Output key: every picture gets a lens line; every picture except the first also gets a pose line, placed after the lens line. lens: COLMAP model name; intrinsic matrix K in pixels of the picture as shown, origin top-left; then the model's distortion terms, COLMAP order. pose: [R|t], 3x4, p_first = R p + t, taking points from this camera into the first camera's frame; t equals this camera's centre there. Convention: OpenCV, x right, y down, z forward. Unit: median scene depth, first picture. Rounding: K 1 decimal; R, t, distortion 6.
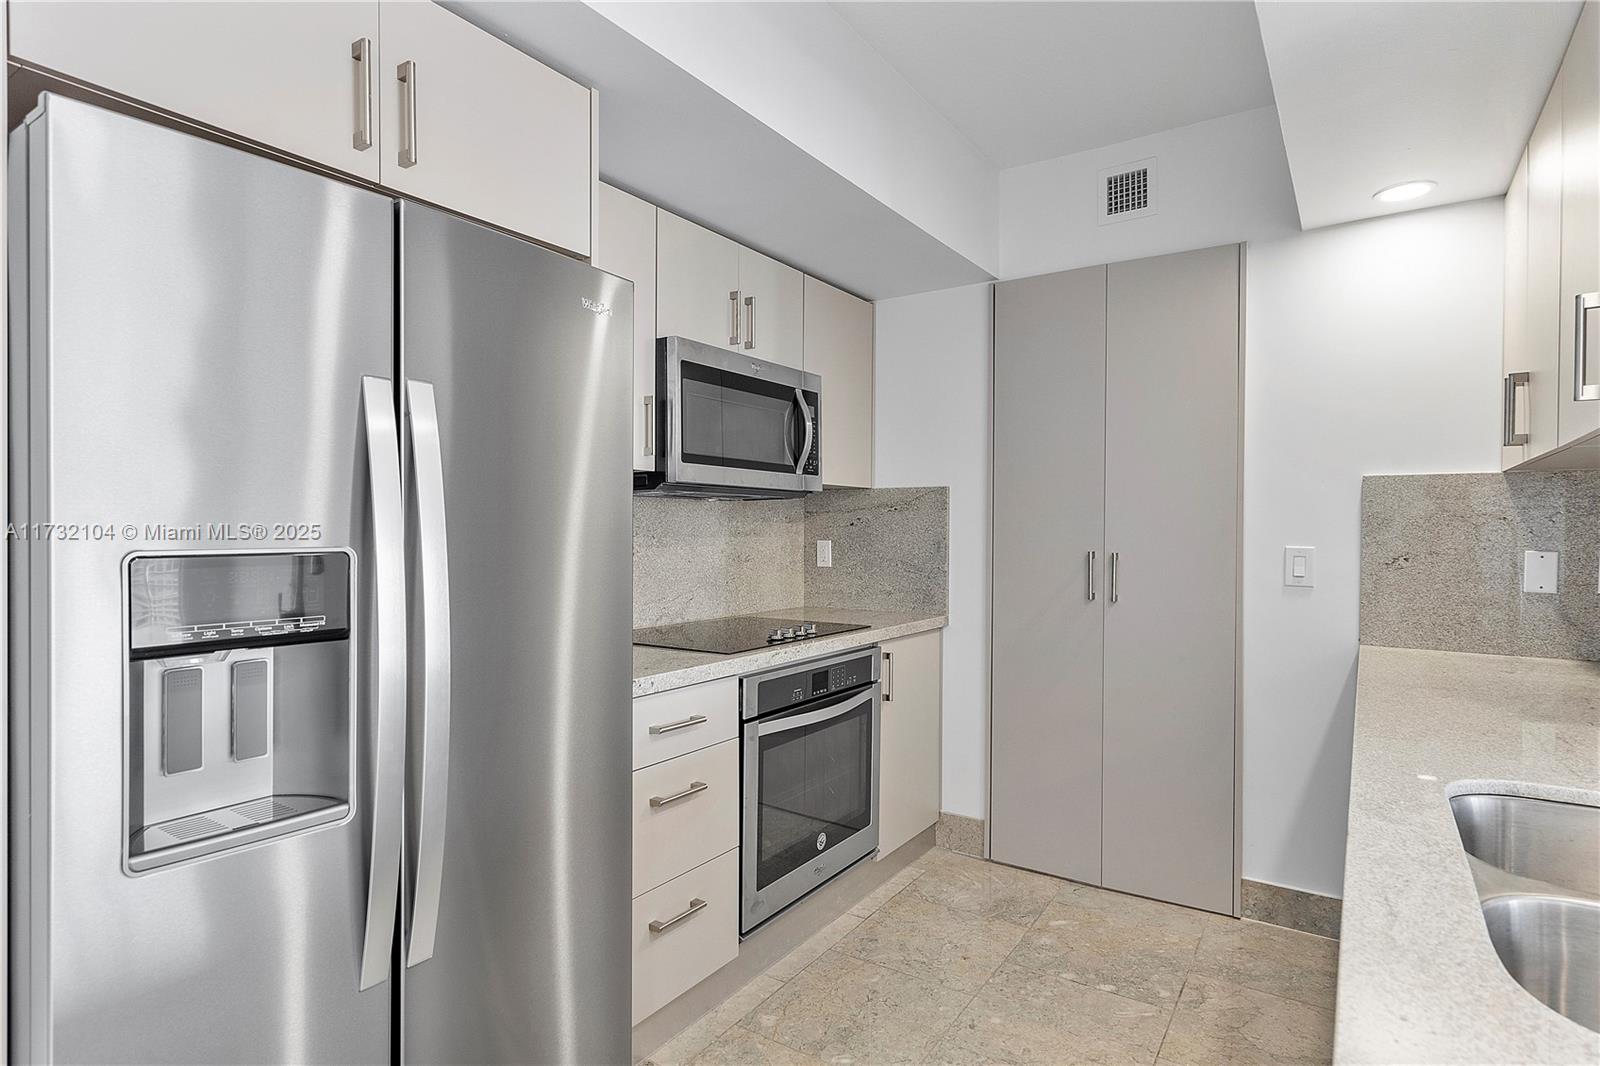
lens RADIAL K [[832.7, 0, 800.0], [0, 832.7, 533.0], [0, 0, 1]] dist [-0.000130, 0.000552]
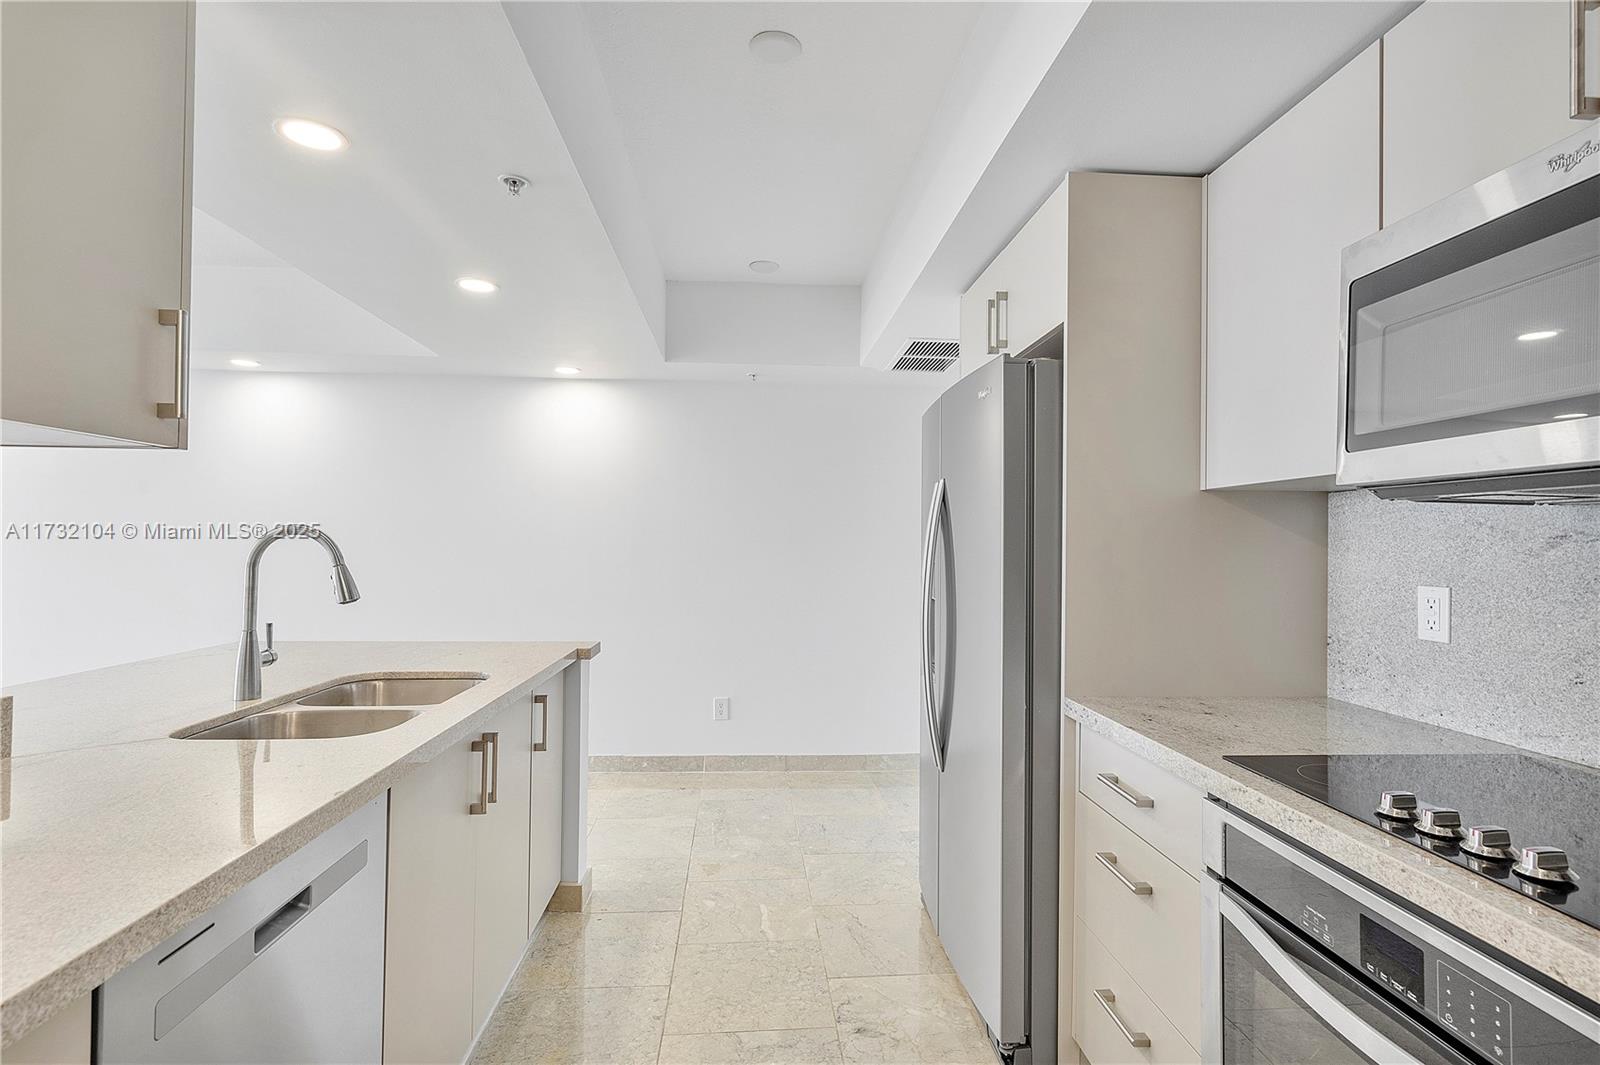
lens RADIAL K [[773.2, 0, 800.0], [0, 773.2, 532.5], [0, 0, 1]] dist [0.000158, 0.000479]
pose [[-0.789098, -0.020803, -0.613916, 0.446108], [-0.017471, 0.999782, -0.011421, -0.012501], [0.614019, 0.001714, -0.789289, 1.046958]]
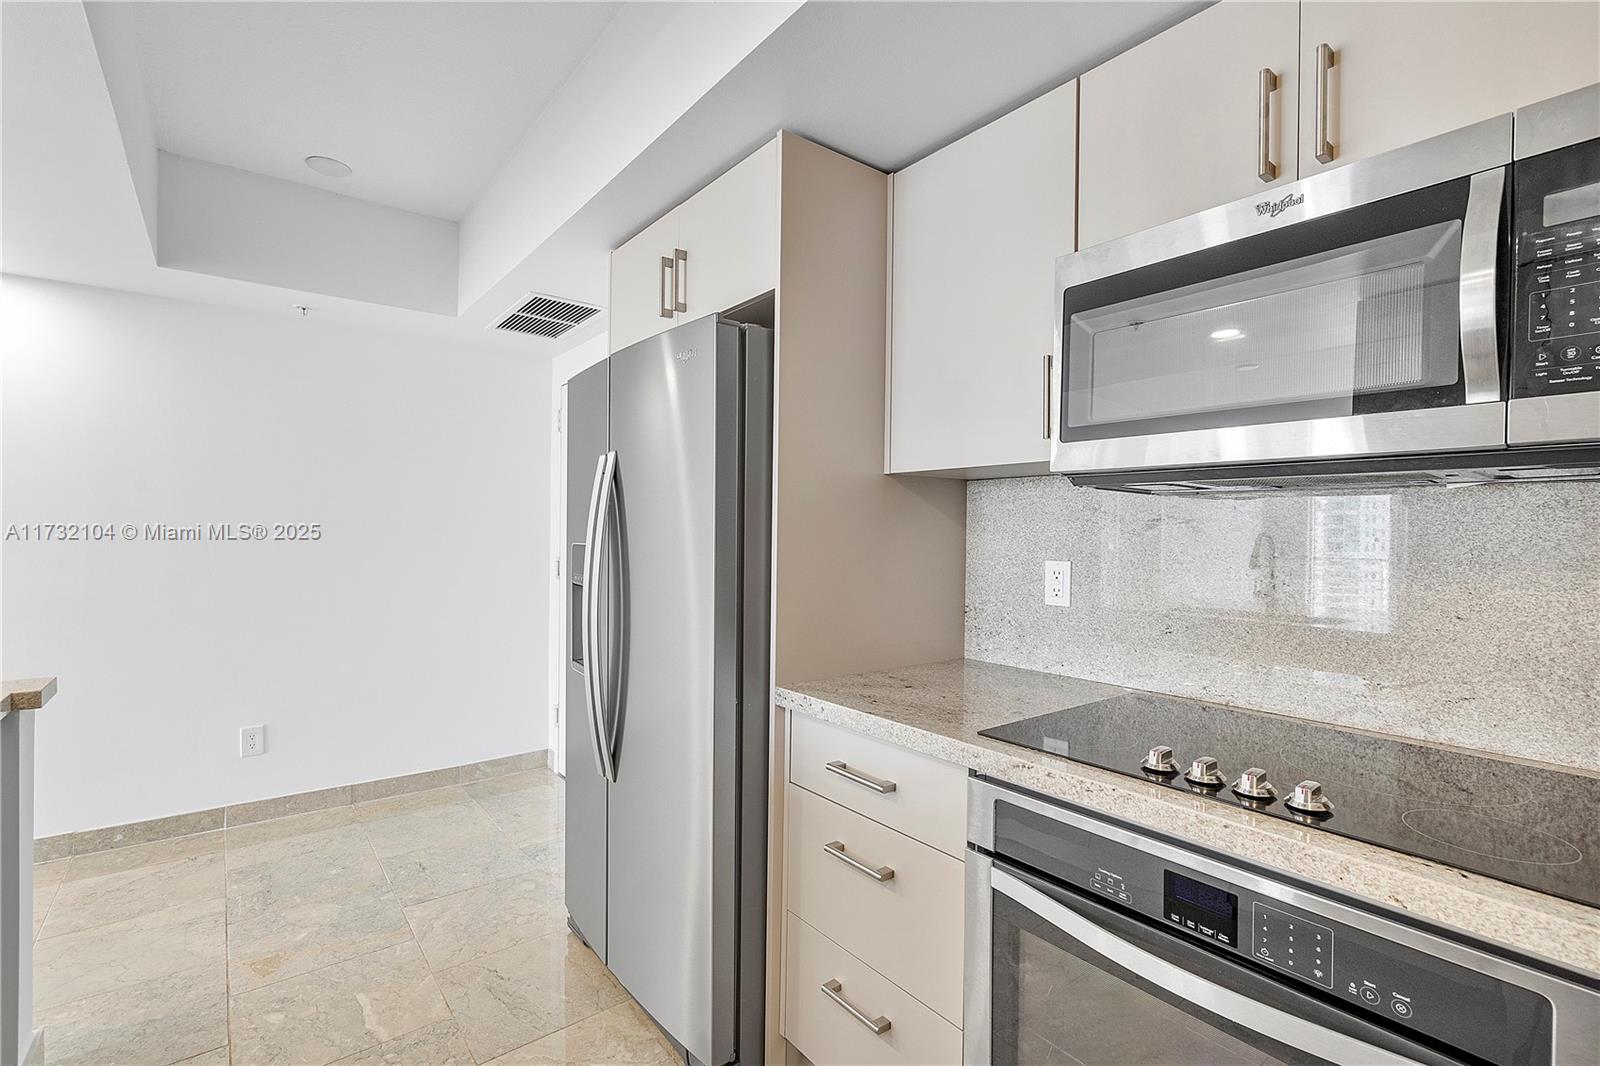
lens RADIAL K [[731.3, 0, 800.0], [0, 731.3, 533.0], [0, 0, 1]] dist [-0.003811, 0.000974]
pose [[-0.306501, -0.003621, -0.951863, 0.418580], [-0.017409, 0.999847, 0.001802, -0.009171], [0.951711, 0.017124, -0.306517, 0.858195]]
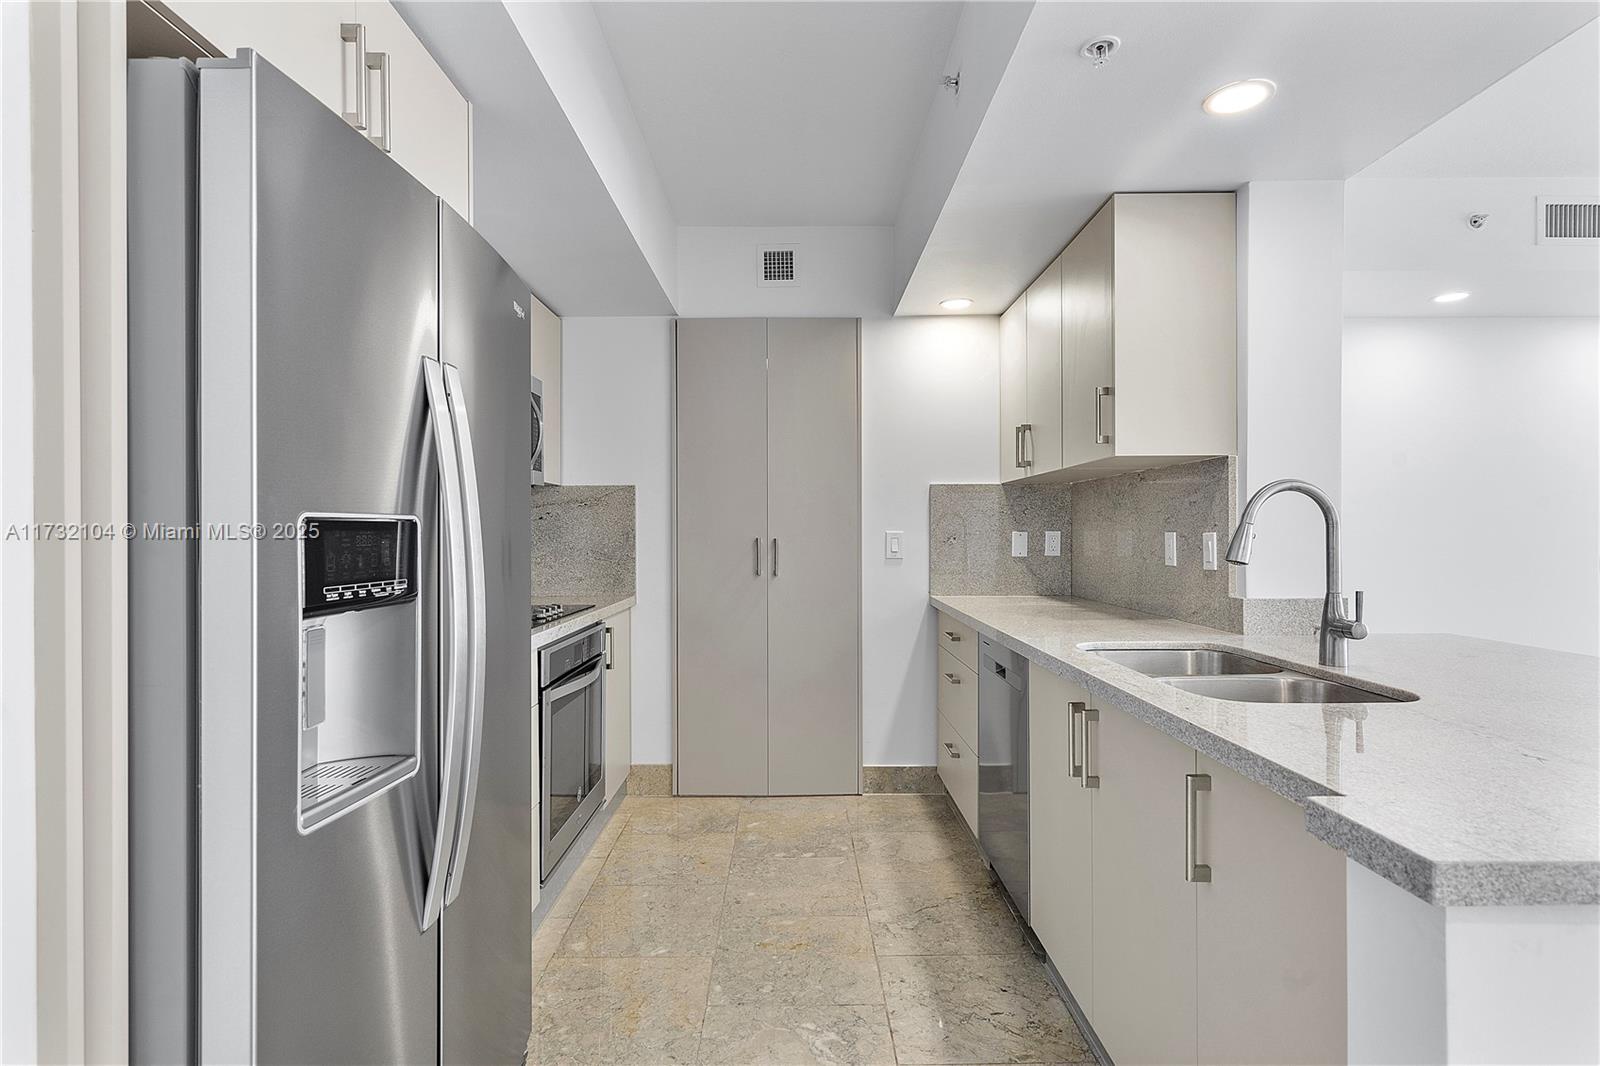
lens RADIAL K [[773.2, 0, 800.0], [0, 773.2, 533.0], [0, 0, 1]] dist [0.000158, 0.000479]
pose [[0.834172, -0.008058, 0.551446, -0.284249], [0.010934, 0.999938, -0.001929, 0.019386], [-0.551397, 0.007639, 0.834208, -0.042104]]
